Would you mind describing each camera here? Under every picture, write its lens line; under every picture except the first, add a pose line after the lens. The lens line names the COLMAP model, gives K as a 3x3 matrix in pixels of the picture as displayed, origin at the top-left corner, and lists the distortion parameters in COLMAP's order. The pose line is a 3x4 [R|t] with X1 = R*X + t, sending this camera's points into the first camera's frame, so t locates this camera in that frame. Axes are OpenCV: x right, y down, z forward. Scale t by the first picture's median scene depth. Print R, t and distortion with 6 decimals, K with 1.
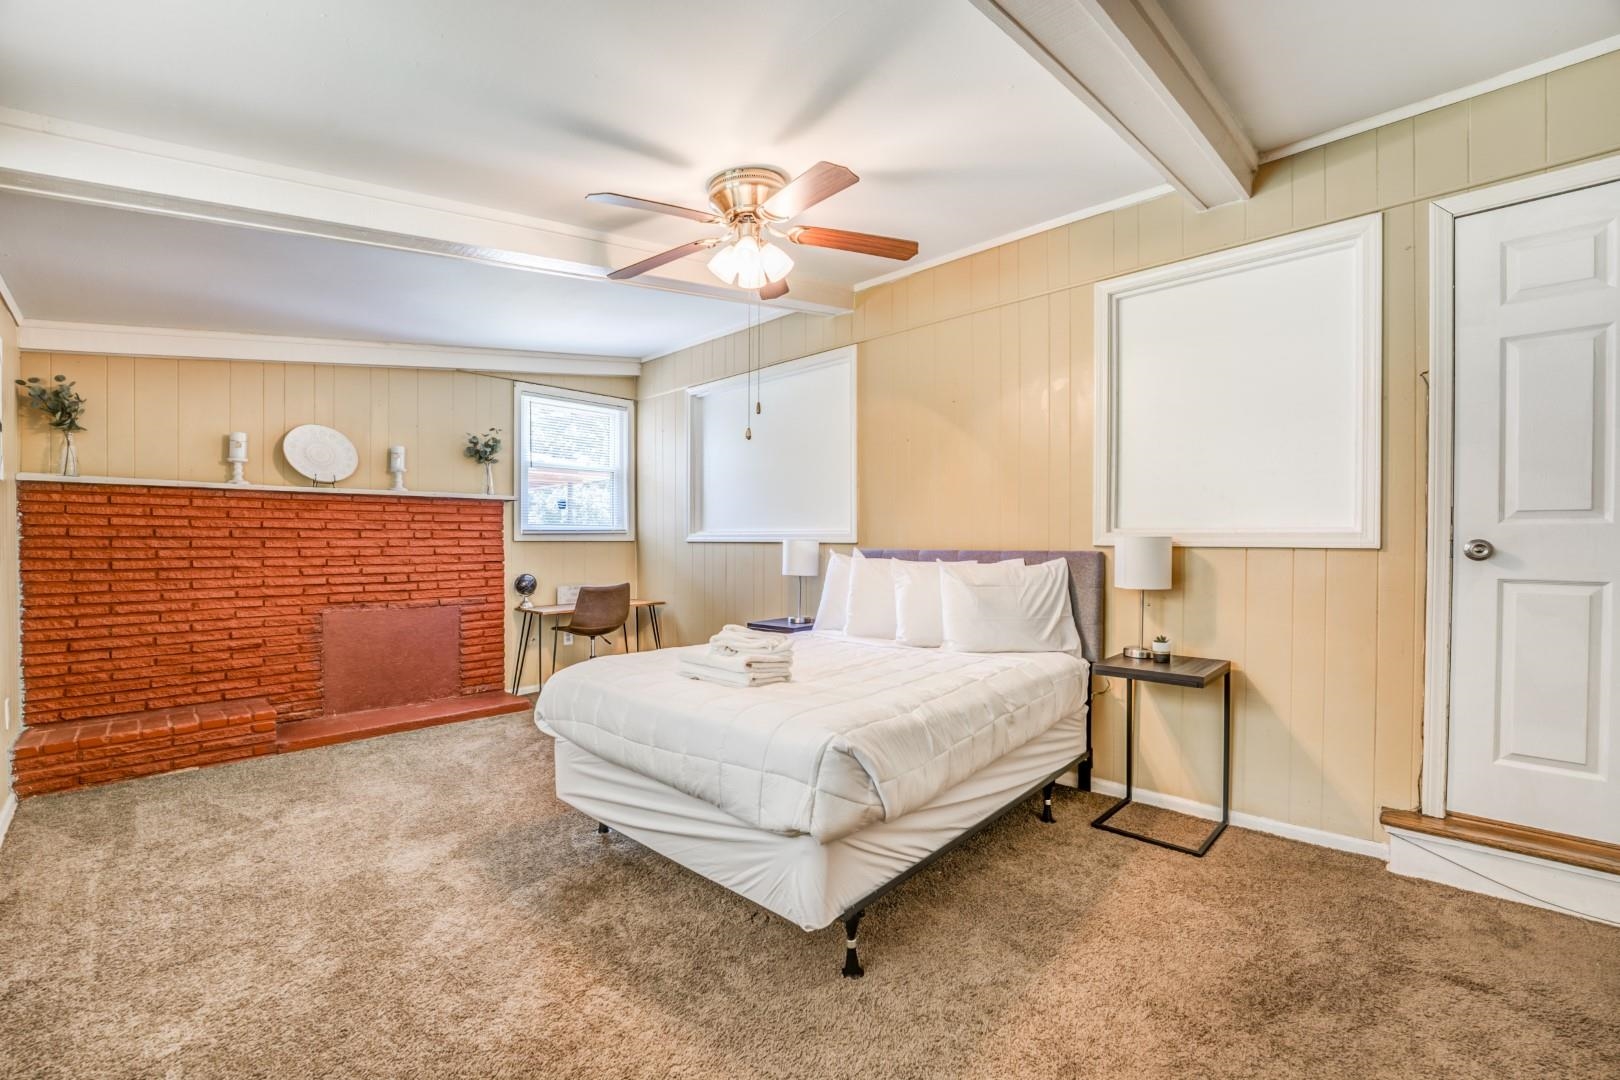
lens RADIAL K [[727.6, 0, 810.0], [0, 727.6, 540.0], [0, 0, 1]] dist [-0.000981, -0.000124]
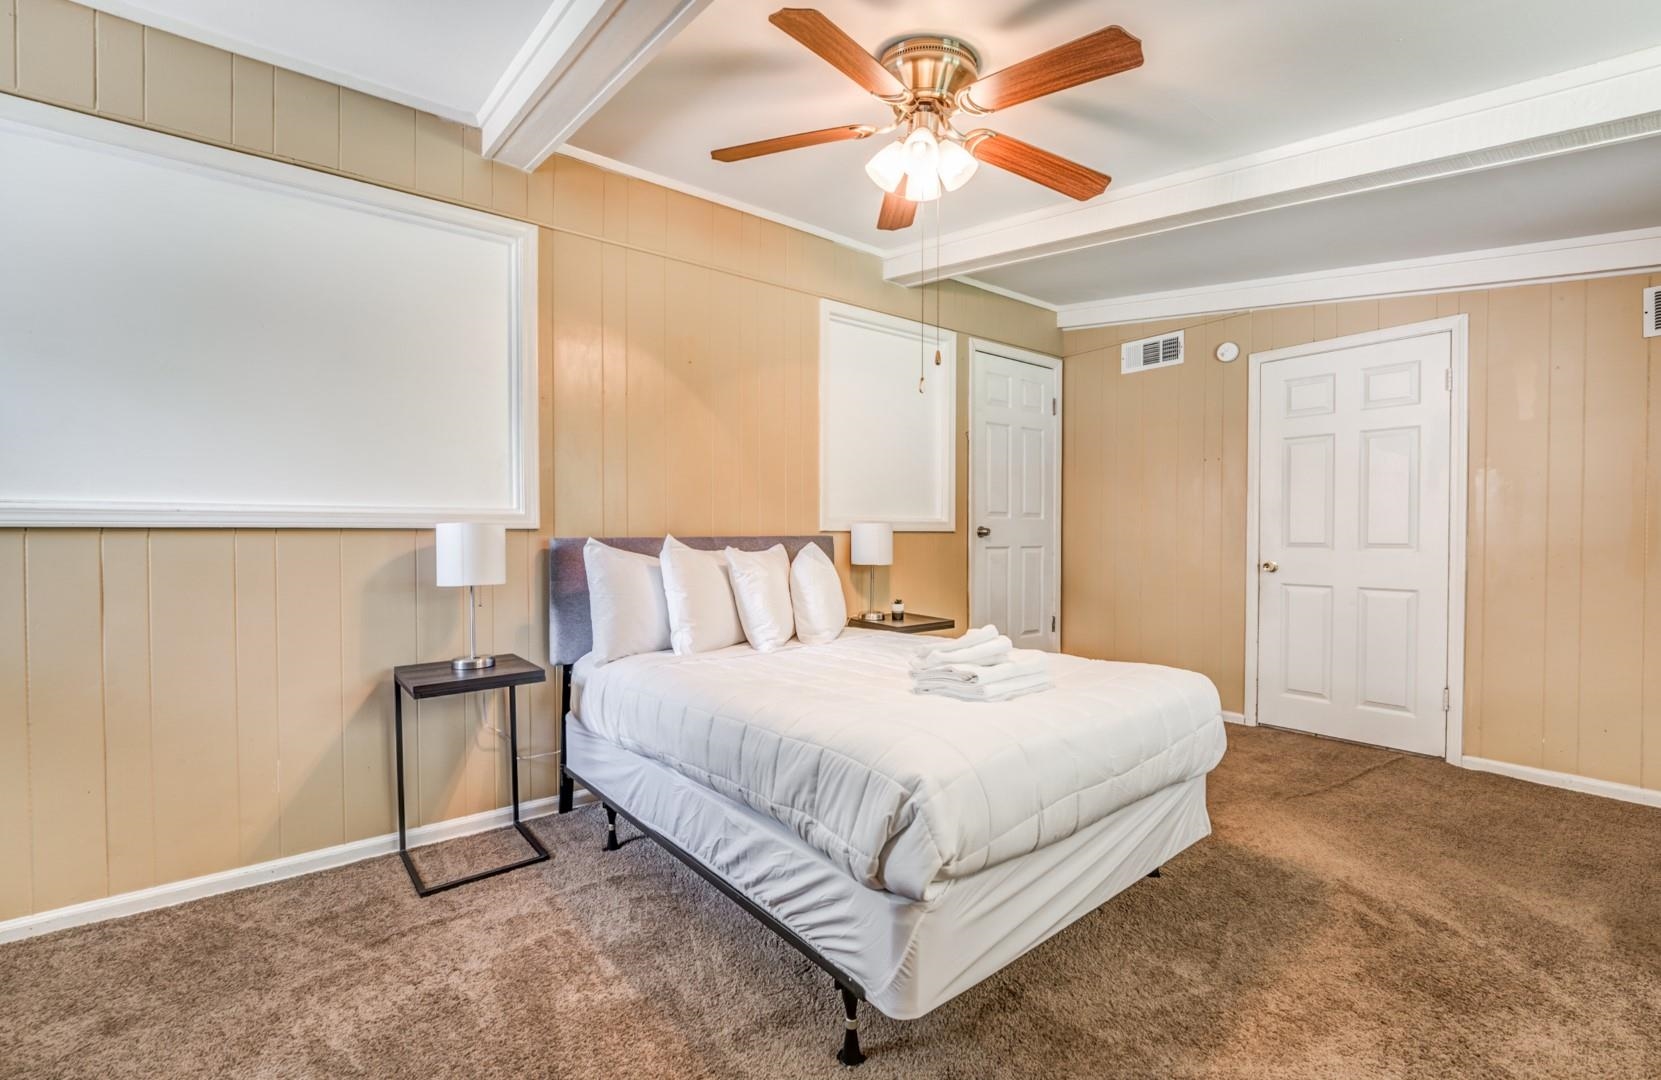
lens RADIAL K [[752.9, 0, 830.5], [0, 752.9, 540.0], [0, 0, 1]] dist [0.001081, 0.000063]
pose [[0.091424, -0.008881, 0.995772, -0.876169], [0.006496, 0.999944, 0.008321, 0.013839], [-0.995791, 0.005708, 0.091476, 1.002718]]
